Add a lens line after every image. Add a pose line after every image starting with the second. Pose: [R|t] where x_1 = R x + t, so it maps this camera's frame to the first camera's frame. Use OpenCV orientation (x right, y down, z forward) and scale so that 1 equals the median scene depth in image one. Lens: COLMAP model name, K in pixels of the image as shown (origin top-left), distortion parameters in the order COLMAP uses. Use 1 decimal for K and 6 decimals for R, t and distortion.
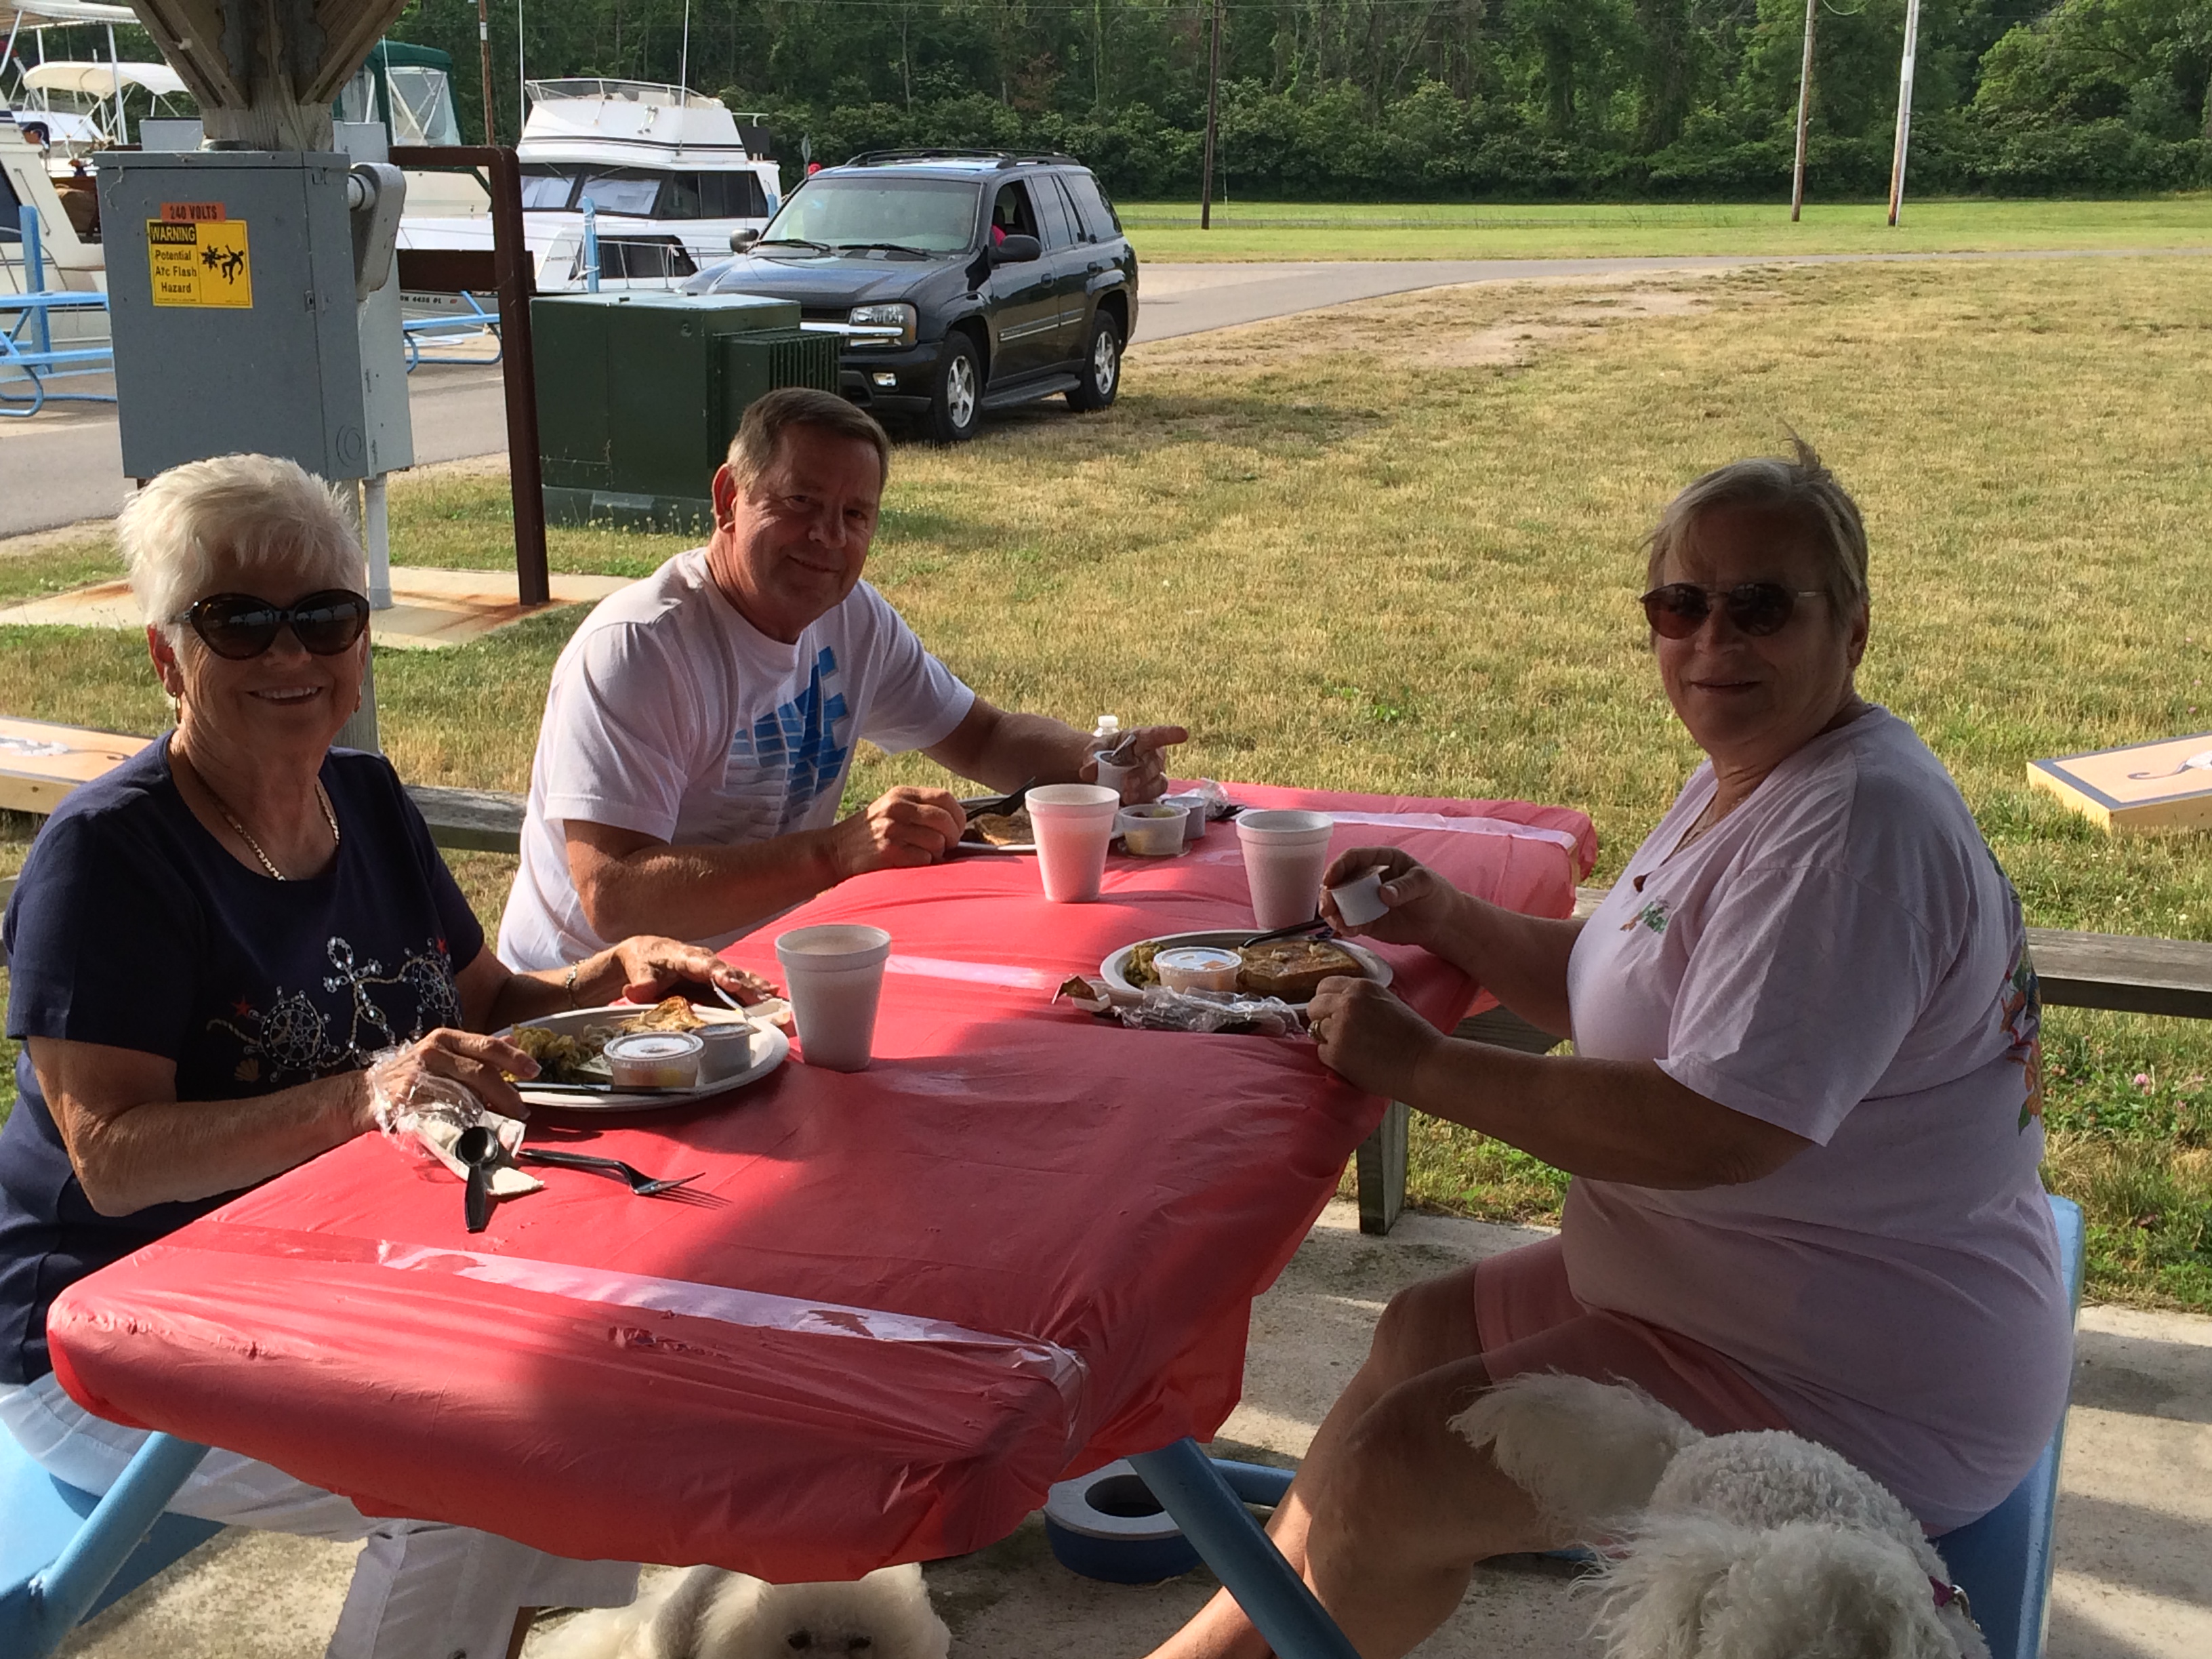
lens RADIAL K [[2731.2, 0, 1126.9], [0, 2731.2, 810.4], [0, 0, 1]] dist [0.044903, 0.000000]
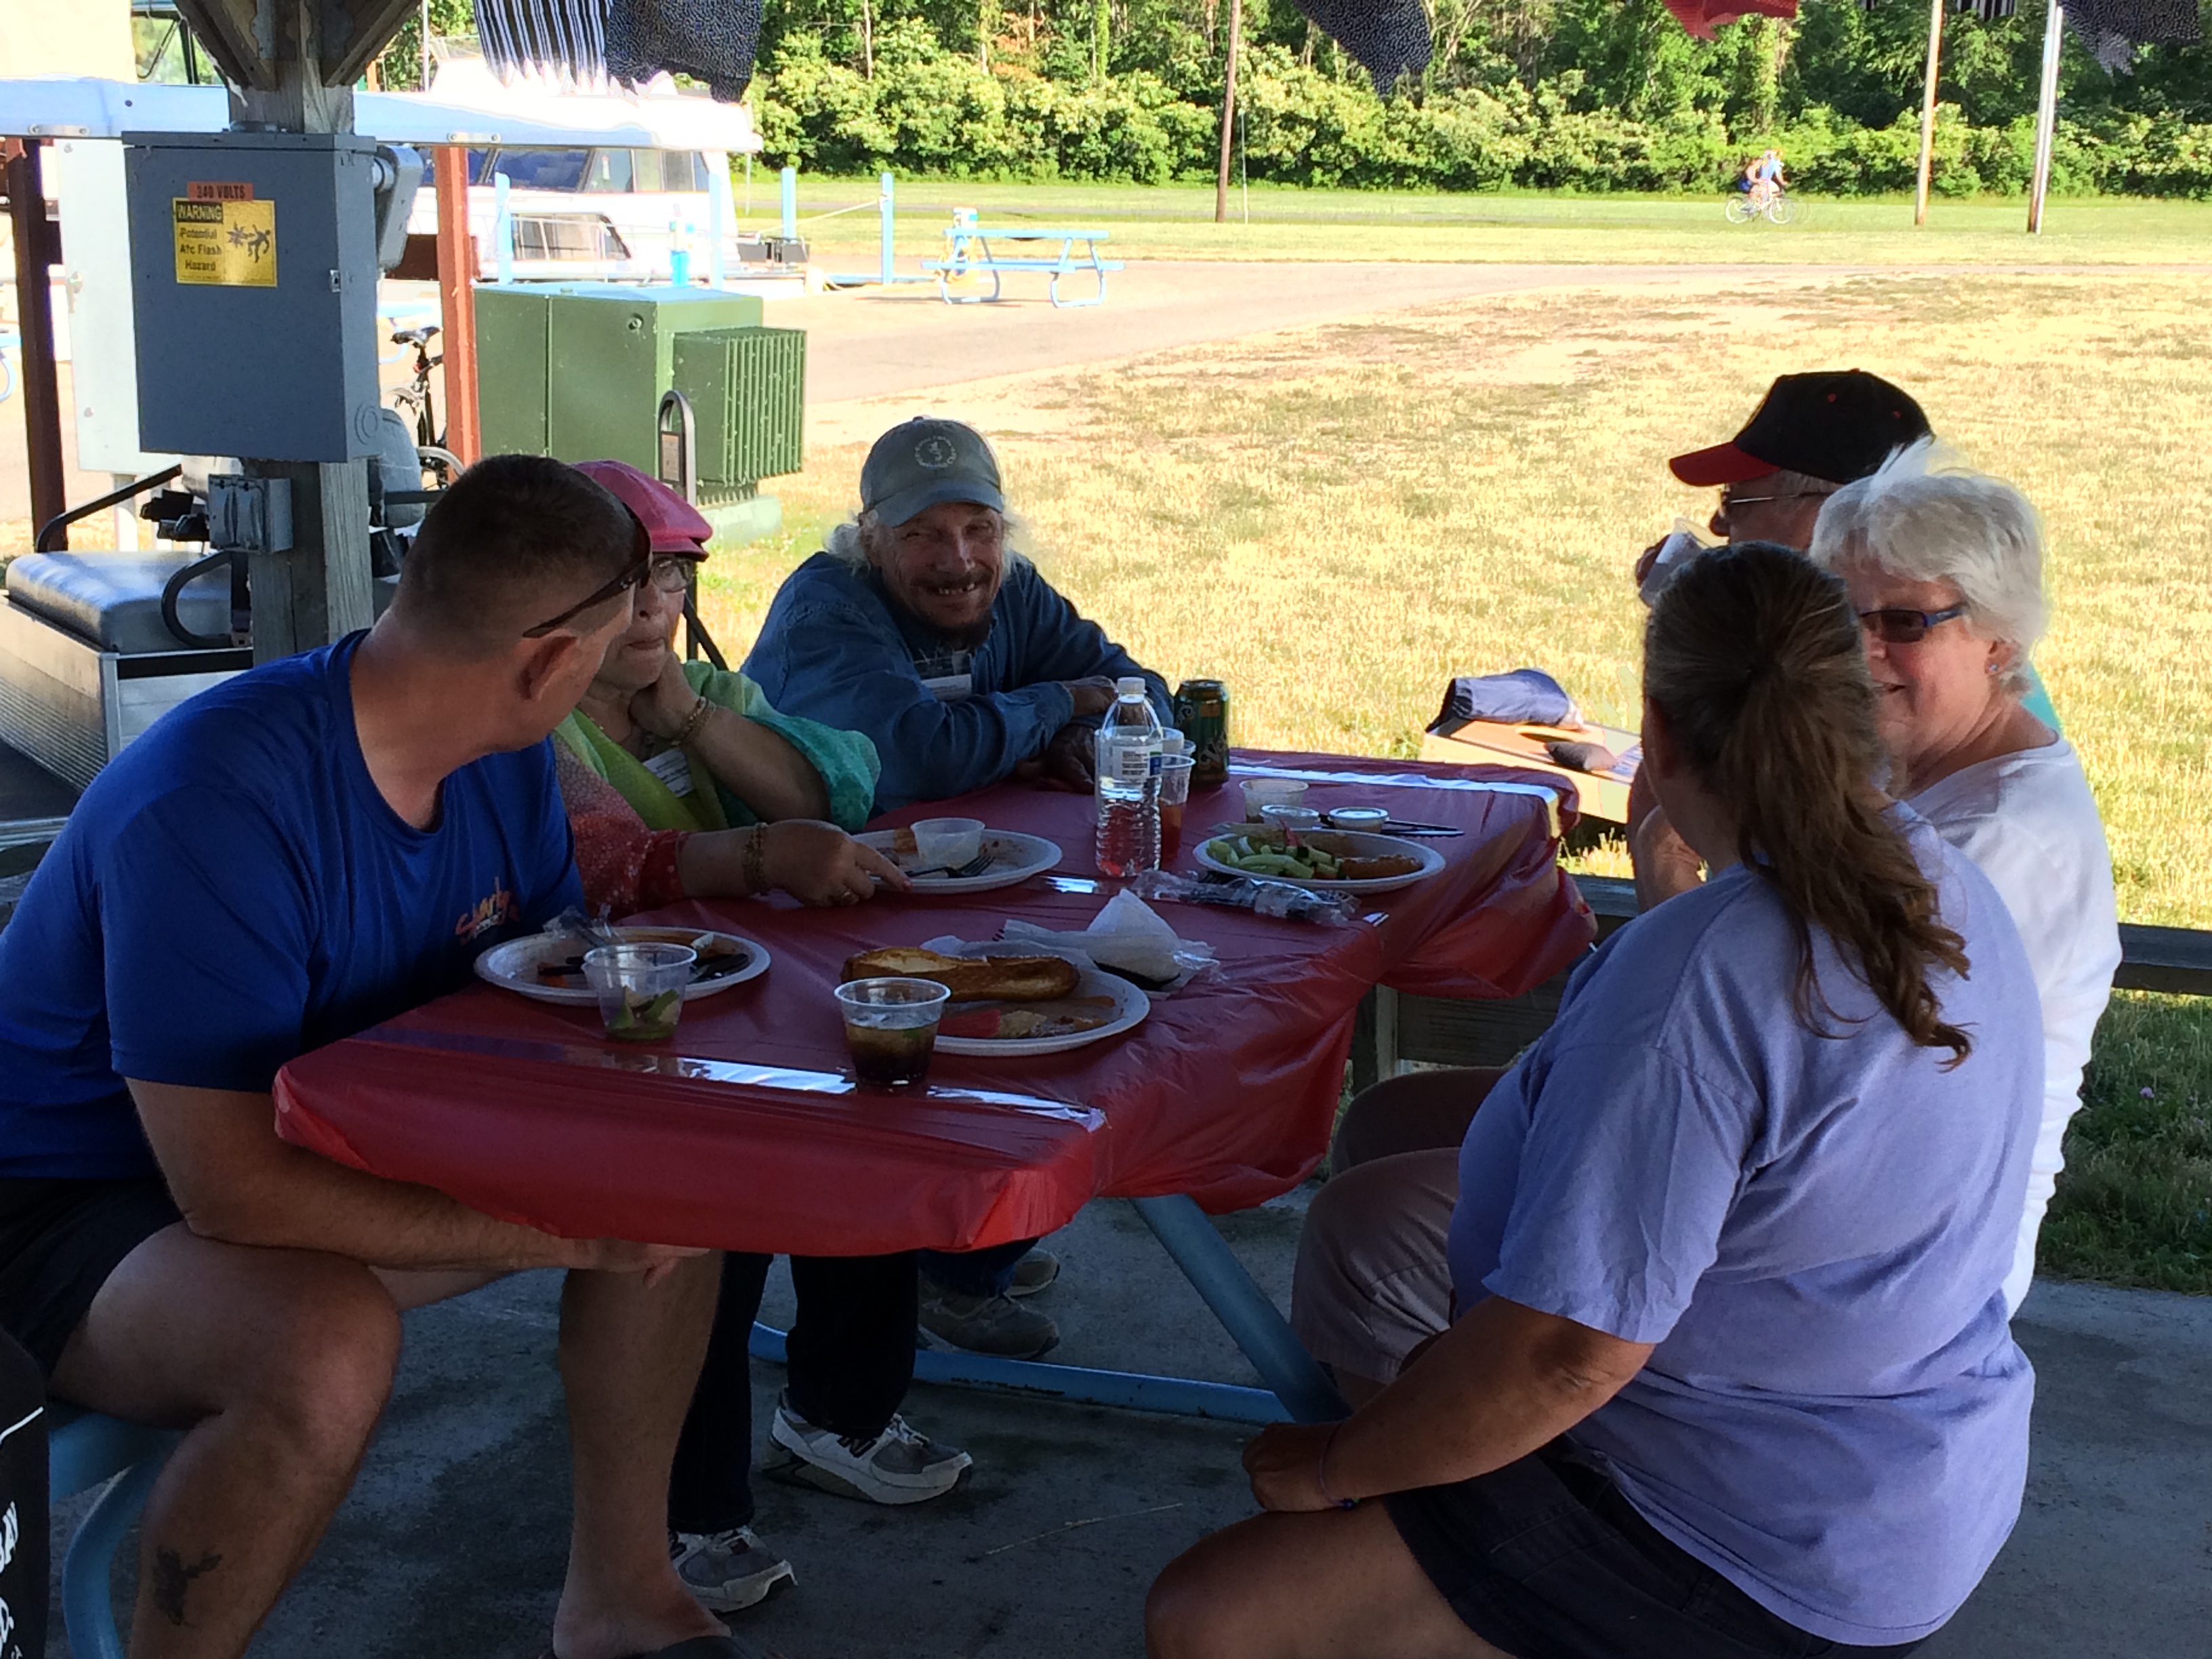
lens RADIAL K [[3291.9, 0, 1112.8], [0, 3291.9, 792.1], [0, 0, 1]] dist [0.049427, 0.000000]
pose [[0.999844, 0.017610, -0.001082, -0.000400], [-0.017639, 0.999141, -0.037504, 0.002648], [0.000421, 0.037517, 0.999296, -0.012767]]
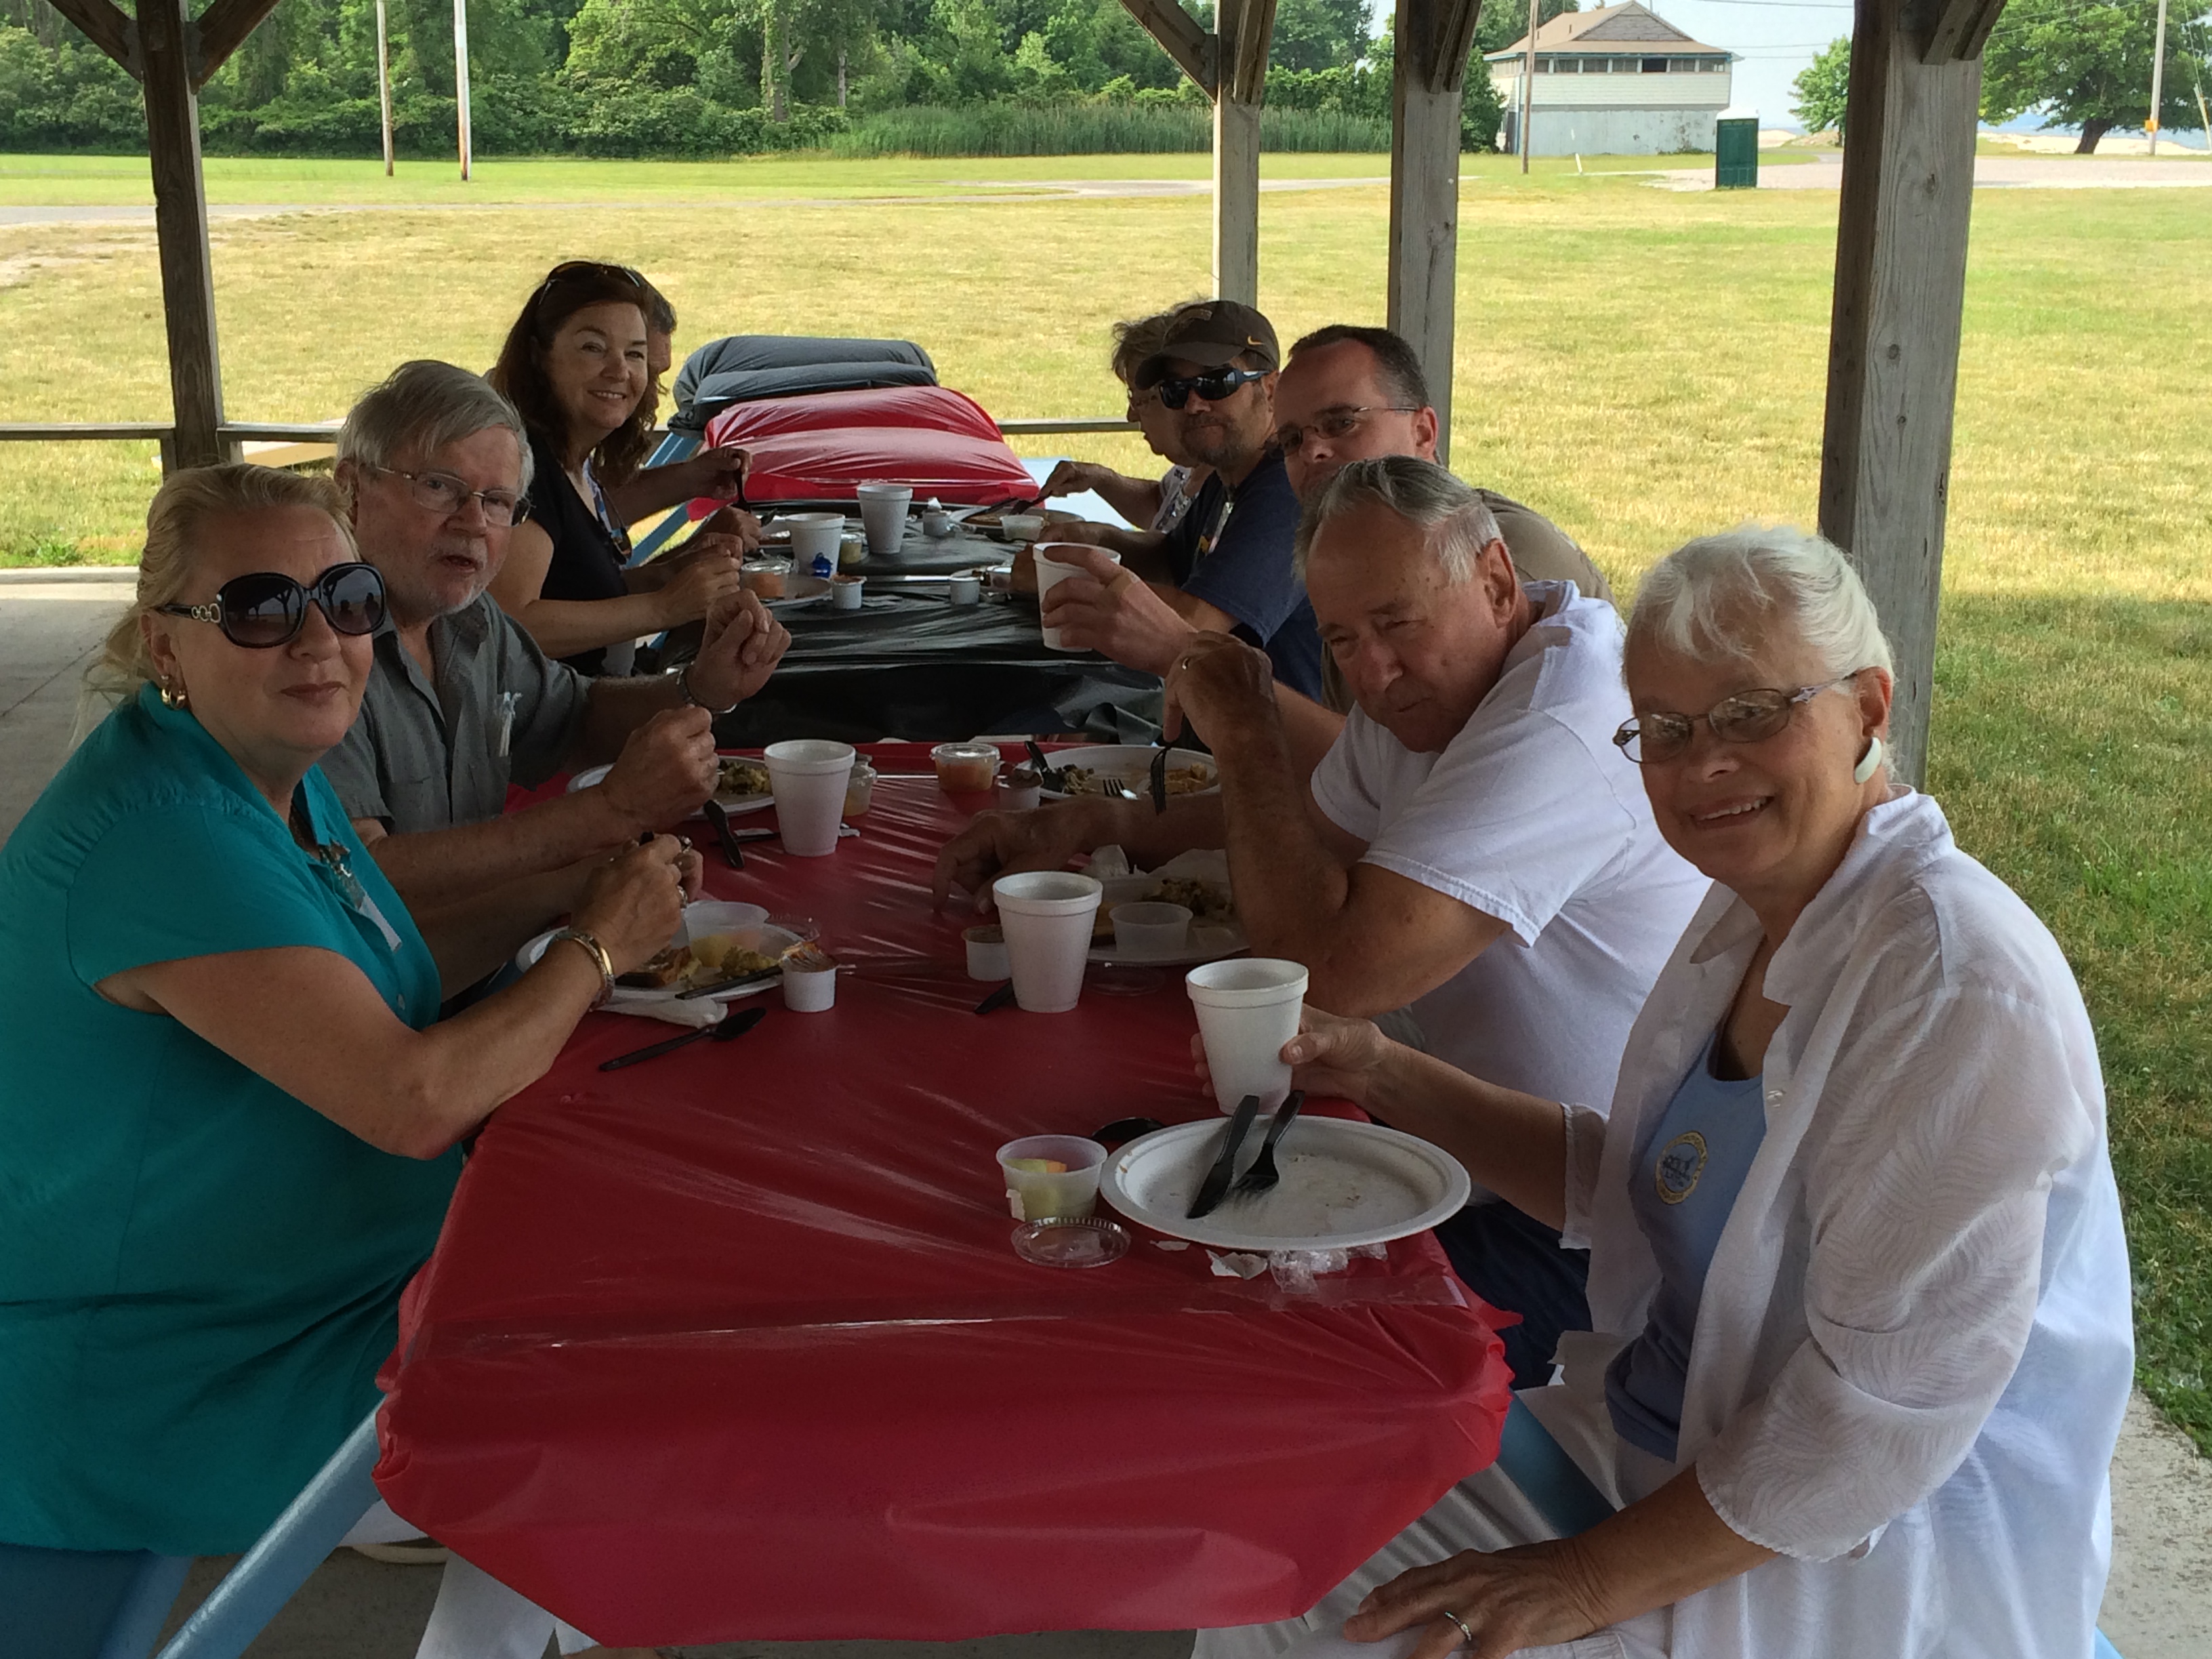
lens RADIAL K [[2731.2, 0, 1137.7], [0, 2731.2, 847.4], [0, 0, 1]] dist [0.044903, 0.000000]
pose [[0.891533, -0.103940, 0.440869, 0.007597], [0.092044, 0.994580, 0.048349, 0.022656], [-0.443505, -0.002525, 0.896269, -0.098811]]
